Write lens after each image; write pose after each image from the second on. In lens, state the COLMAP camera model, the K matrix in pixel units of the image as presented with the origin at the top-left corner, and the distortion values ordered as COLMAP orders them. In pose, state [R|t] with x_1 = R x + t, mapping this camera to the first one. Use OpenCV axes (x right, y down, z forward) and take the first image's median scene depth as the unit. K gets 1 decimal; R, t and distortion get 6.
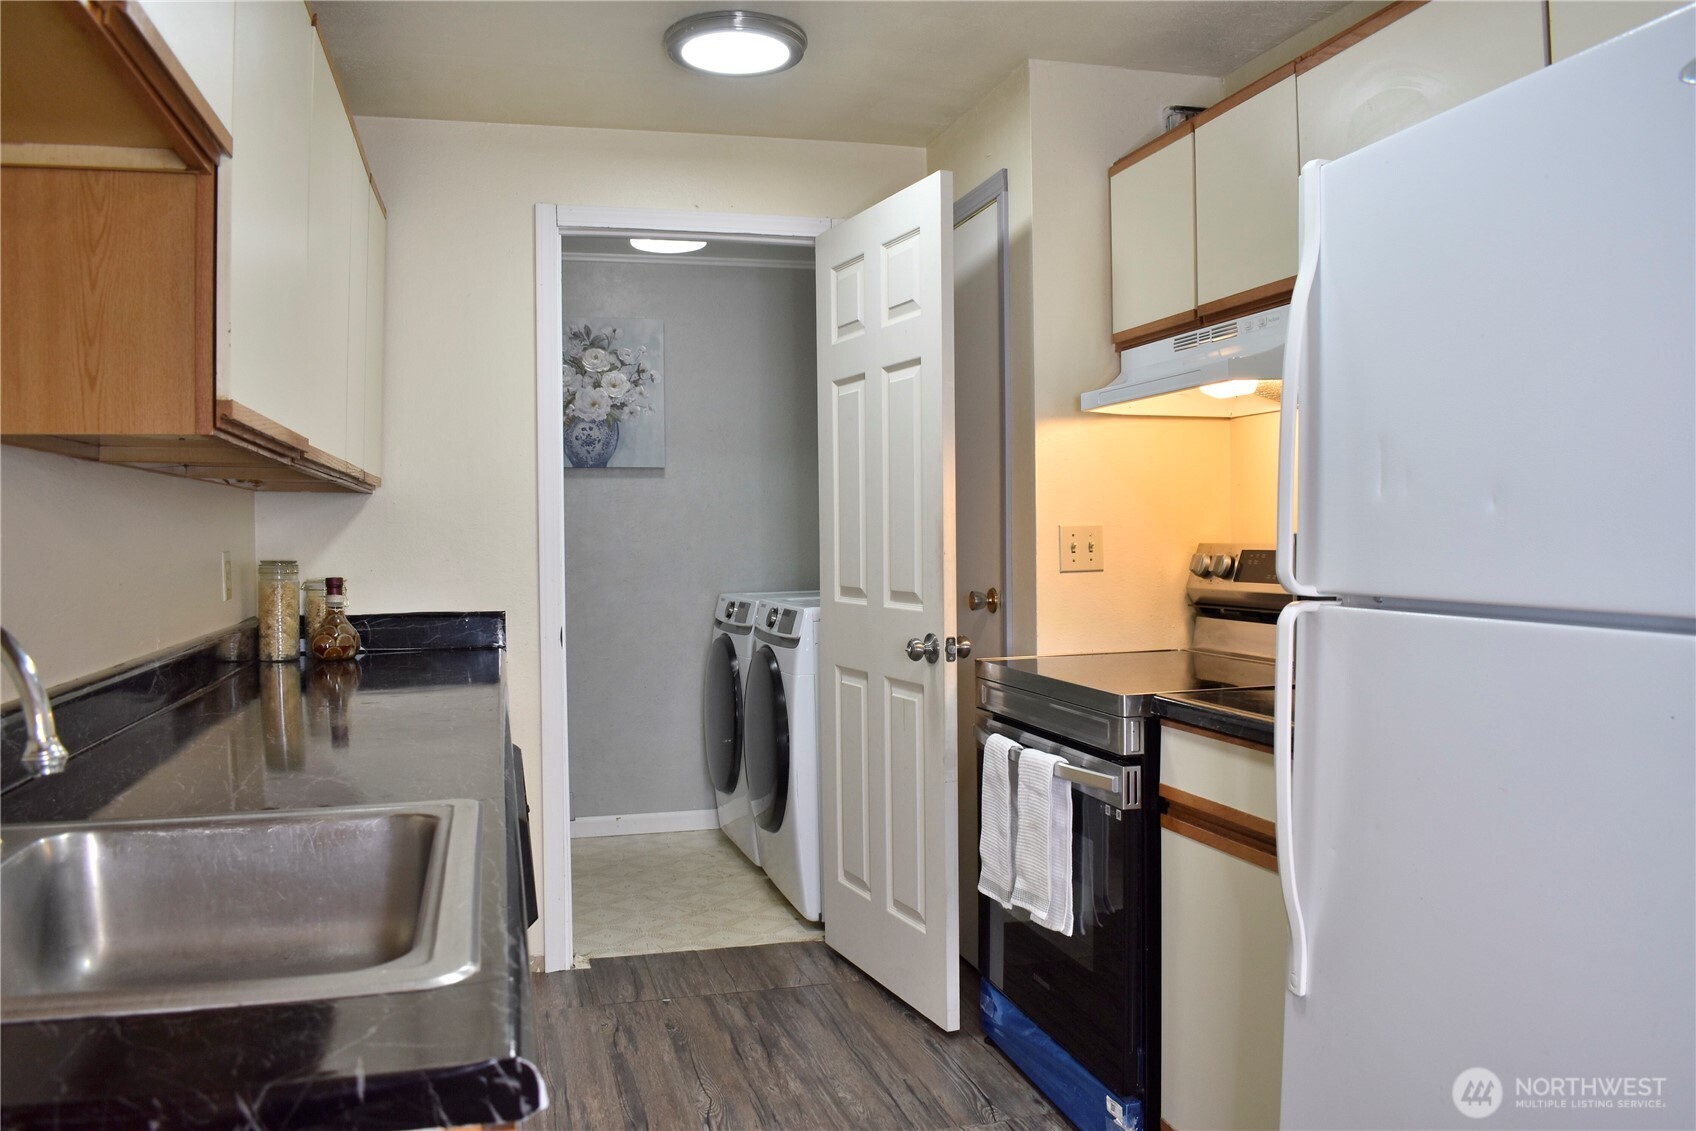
lens RADIAL K [[1322.4, 0, 847.7], [0, 1322.4, 569.7], [0, 0, 1]] dist [-0.102228, 0.022040]
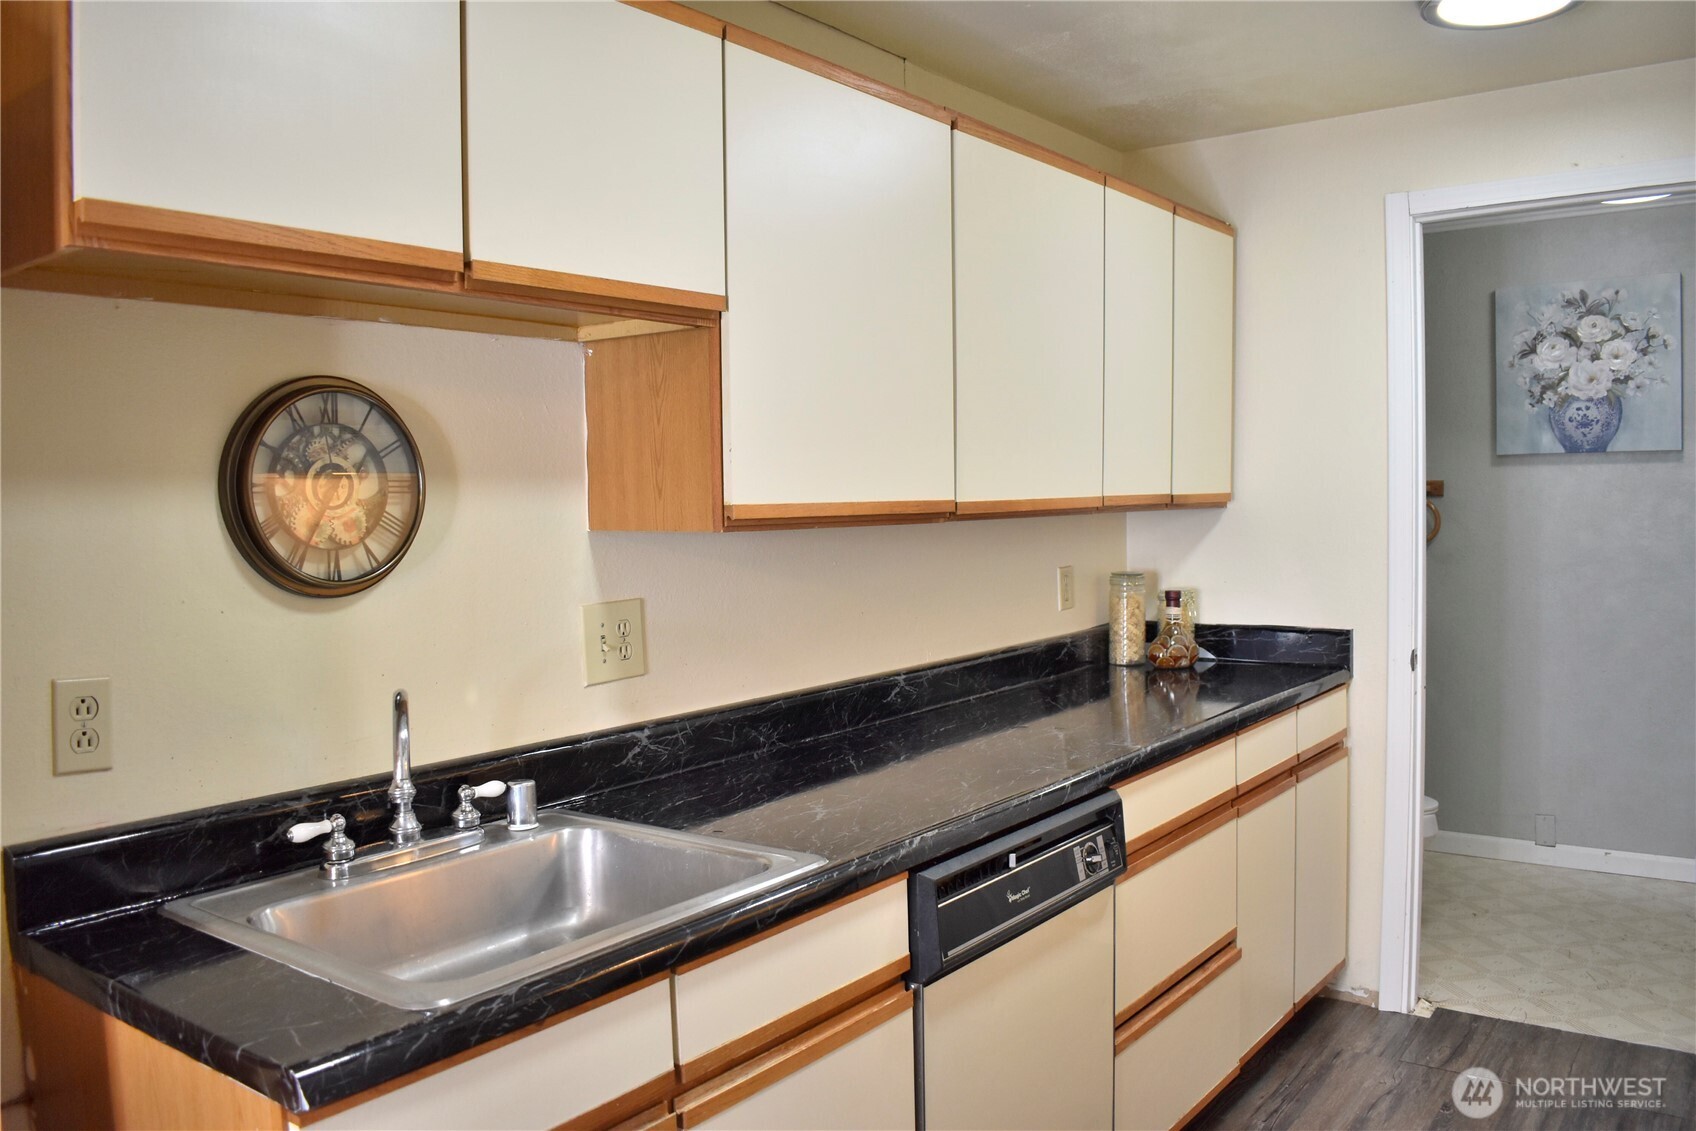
lens RADIAL K [[1322.4, 0, 845.7], [0, 1322.4, 566.5], [0, 0, 1]] dist [-0.102228, 0.022040]
pose [[0.611659, 0.040006, -0.790110, 0.209788], [-0.005485, 0.998911, 0.046333, -0.045050], [0.791103, -0.024007, 0.611212, 0.101610]]
